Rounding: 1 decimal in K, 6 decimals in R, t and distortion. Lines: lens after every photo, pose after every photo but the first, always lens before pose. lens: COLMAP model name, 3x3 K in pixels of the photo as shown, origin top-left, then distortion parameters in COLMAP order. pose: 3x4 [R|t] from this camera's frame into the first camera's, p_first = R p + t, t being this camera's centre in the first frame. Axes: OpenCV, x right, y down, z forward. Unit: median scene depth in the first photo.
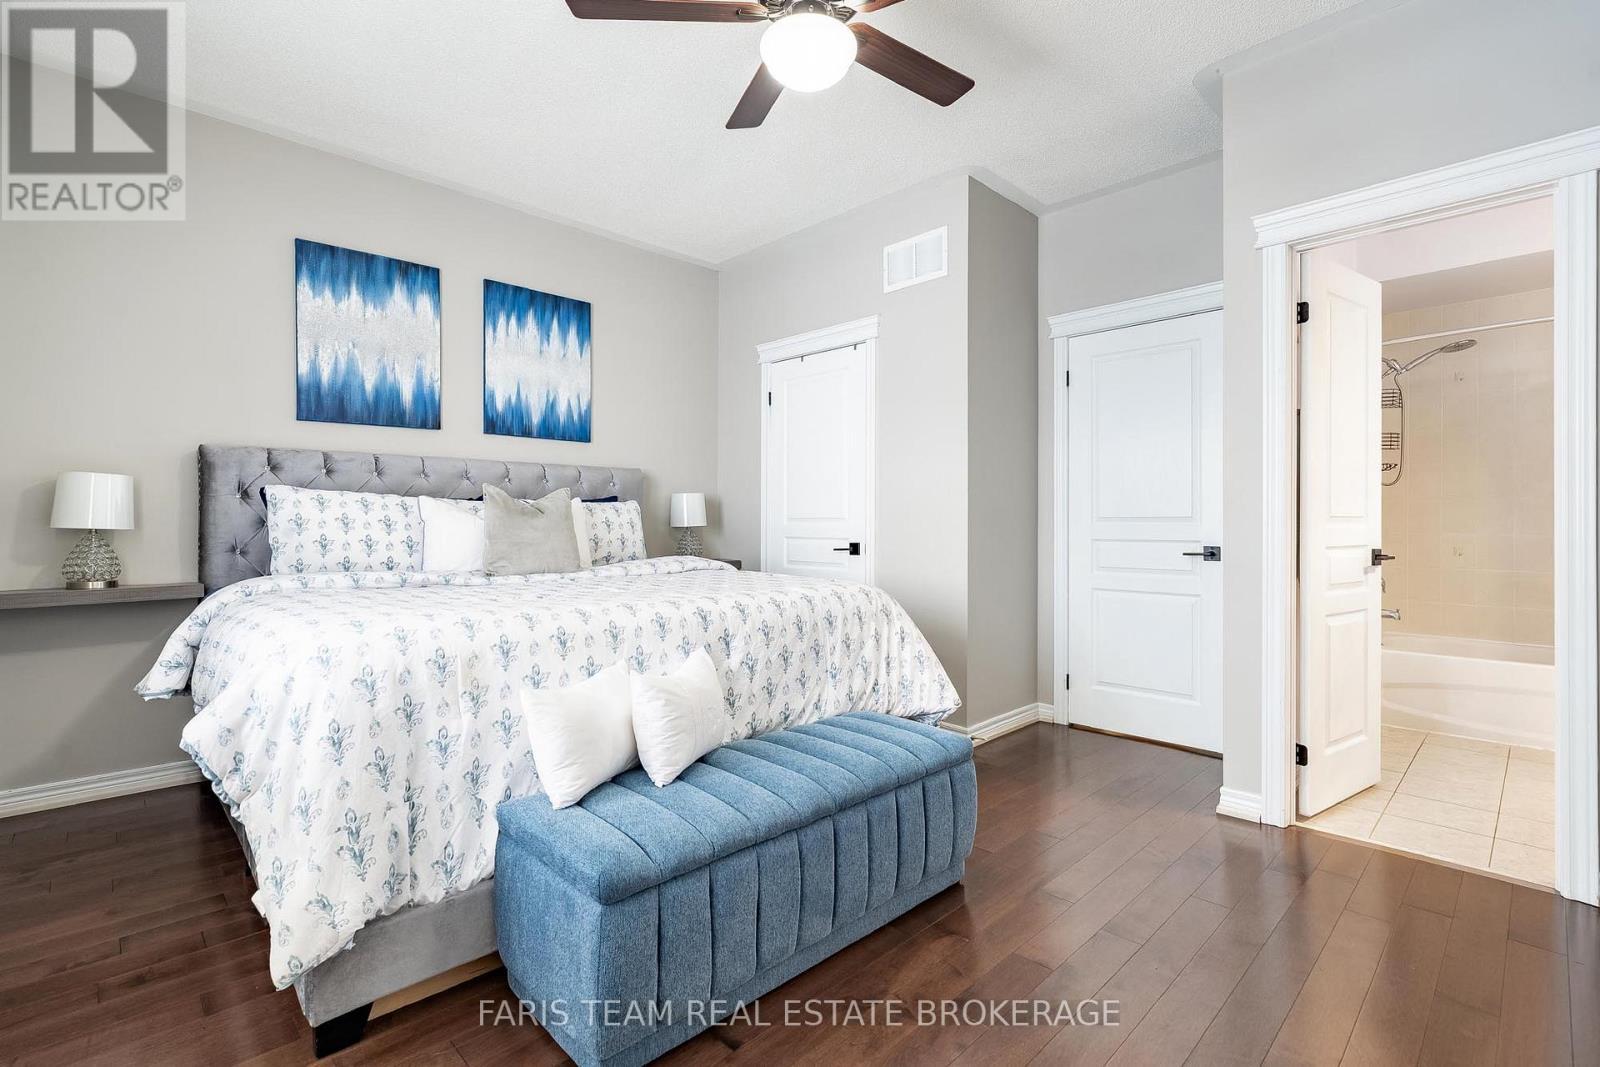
lens RADIAL K [[734.6, 0, 792.2], [0, 734.6, 528.1], [0, 0, 1]] dist [-0.012712, -0.000100]
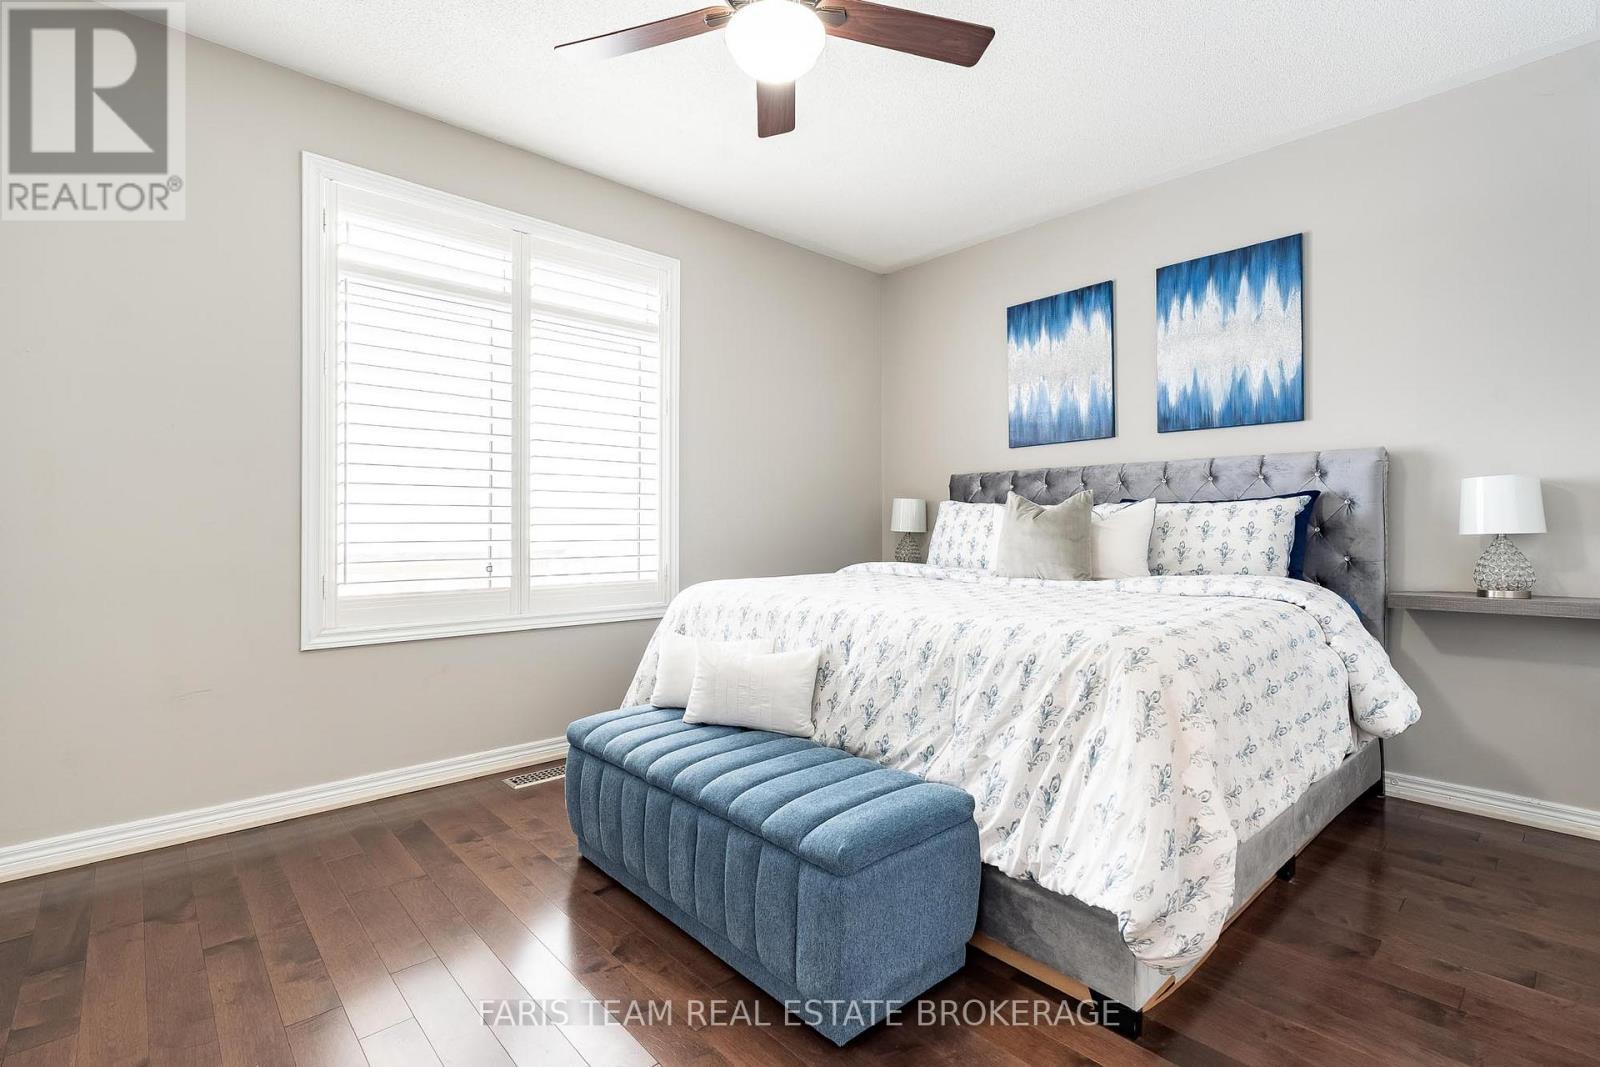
lens RADIAL K [[734.6, 0, 792.2], [0, 734.6, 528.1], [0, 0, 1]] dist [-0.012712, -0.000100]
pose [[-0.034243, -0.002396, -0.999411, 0.550365], [-0.009695, 0.999951, -0.002065, -0.001503], [0.999367, 0.009619, -0.034264, 0.586477]]
